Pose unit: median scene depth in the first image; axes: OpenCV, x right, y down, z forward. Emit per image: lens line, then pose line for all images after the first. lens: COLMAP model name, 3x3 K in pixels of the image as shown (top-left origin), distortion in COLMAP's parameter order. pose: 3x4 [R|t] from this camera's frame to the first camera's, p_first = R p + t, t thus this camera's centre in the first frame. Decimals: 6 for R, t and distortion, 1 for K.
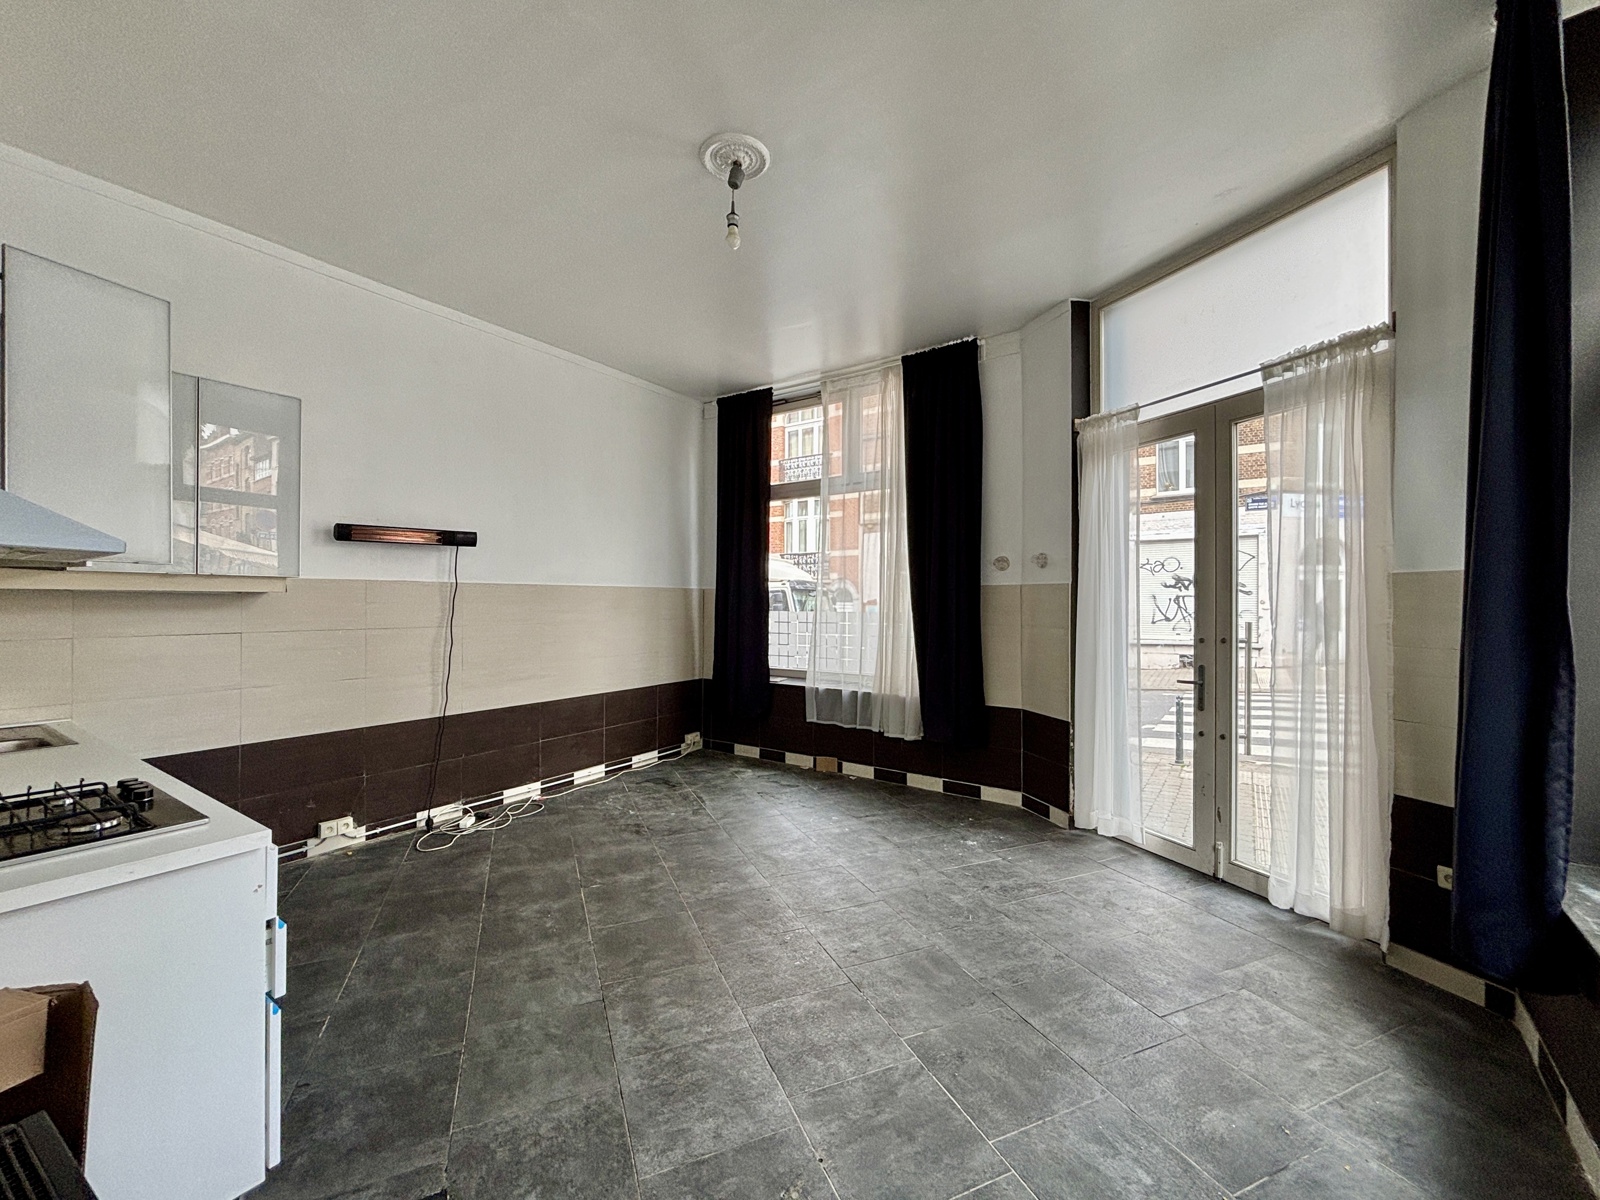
lens RADIAL K [[649.1, 0, 798.3], [0, 649.1, 604.7], [0, 0, 1]] dist [0.002299, 0.000243]
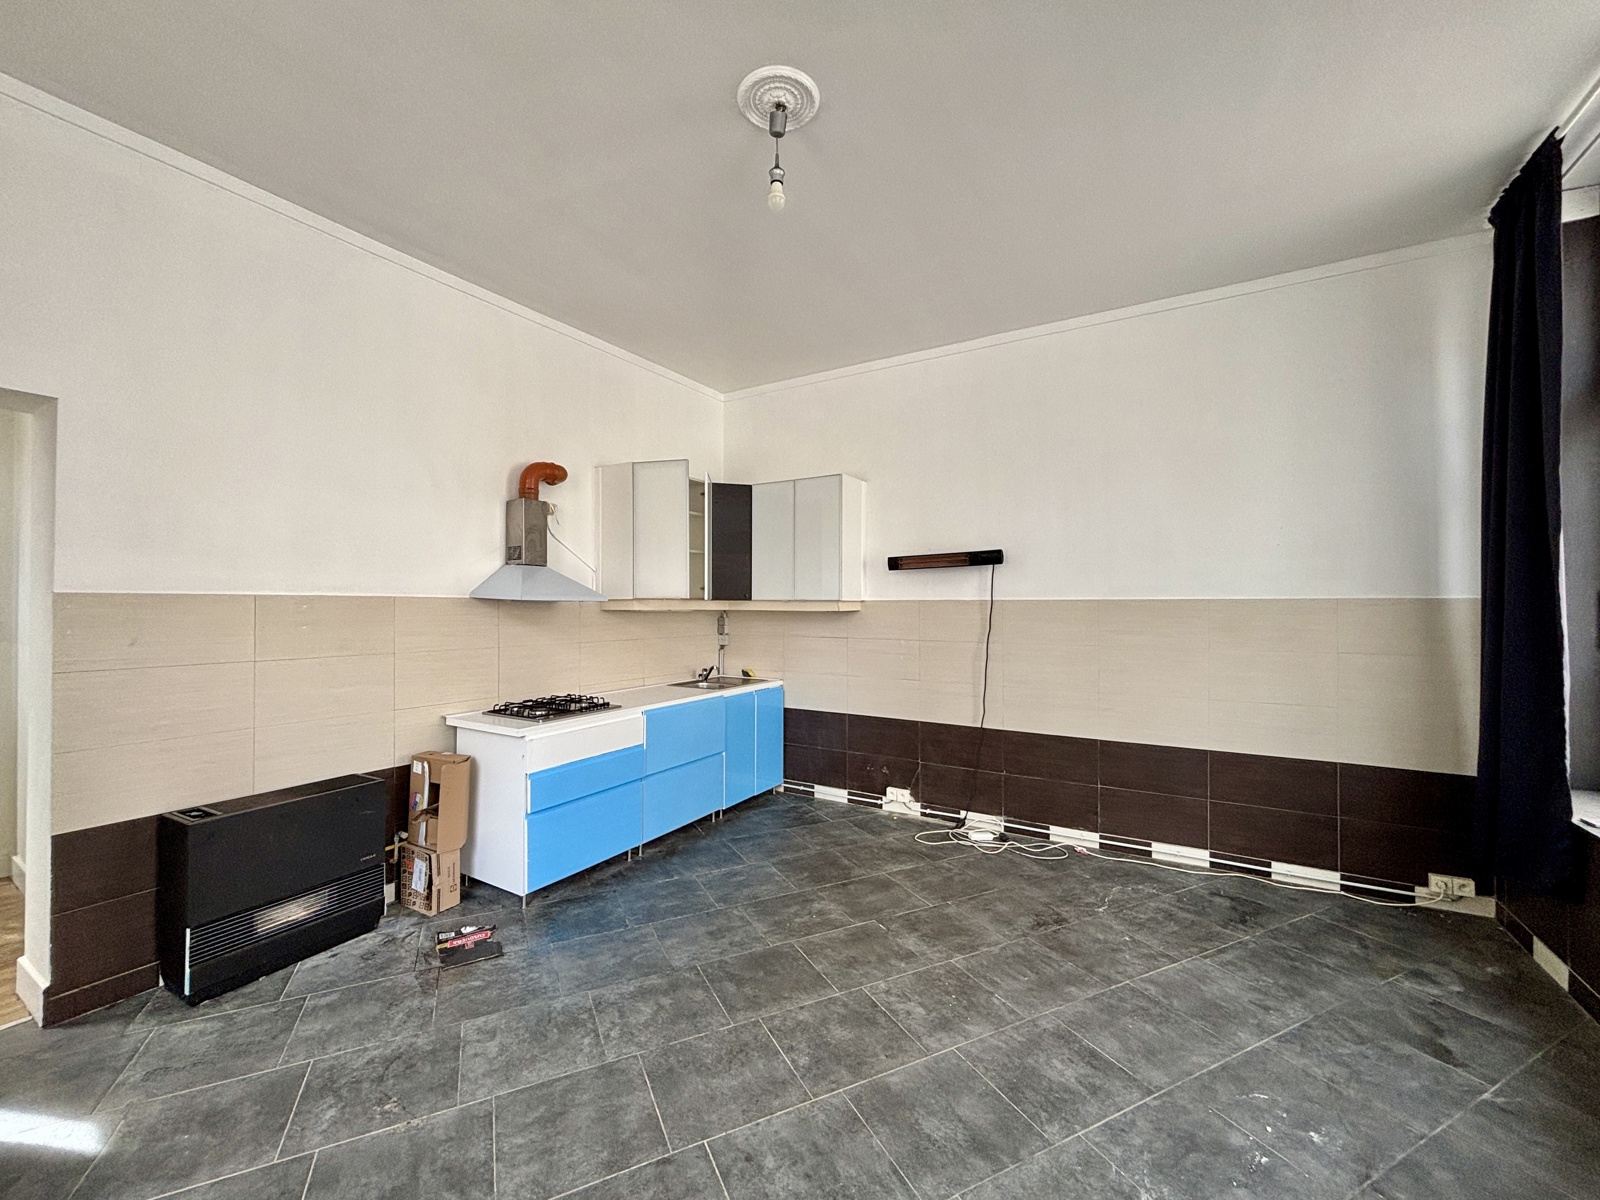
lens RADIAL K [[649.1, 0, 798.5], [0, 649.1, 586.5], [0, 0, 1]] dist [0.002299, 0.000243]
pose [[0.055939, -0.032802, -0.997895, 0.502406], [-0.009884, 0.999393, -0.033406, -0.018769], [0.998385, 0.011731, 0.055581, 0.654651]]
